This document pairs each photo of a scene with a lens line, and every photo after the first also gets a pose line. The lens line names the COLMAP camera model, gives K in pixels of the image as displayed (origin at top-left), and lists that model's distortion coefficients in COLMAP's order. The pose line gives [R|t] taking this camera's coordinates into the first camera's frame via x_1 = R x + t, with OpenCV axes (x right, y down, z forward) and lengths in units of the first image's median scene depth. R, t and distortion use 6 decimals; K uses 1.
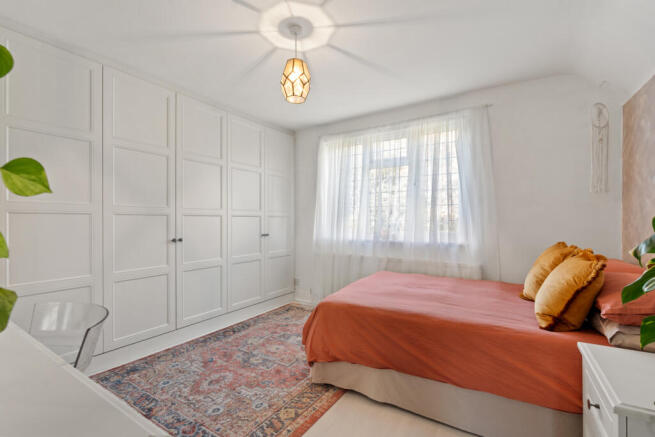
lens RADIAL K [[292.4, 0, 328.3], [0, 292.4, 220.7], [0, 0, 1]] dist [0.000031, 0.000519]
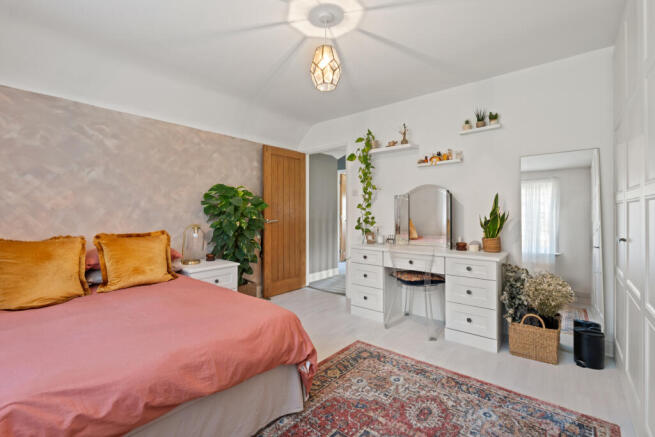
lens RADIAL K [[292.4, 0, 327.0], [0, 292.4, 215.7], [0, 0, 1]] dist [0.000031, 0.000519]
pose [[-0.991937, -0.000119, 0.126730, -0.246920], [0.000643, 0.999982, 0.005973, 0.007679], [-0.126728, 0.006007, -0.991919, 2.040258]]
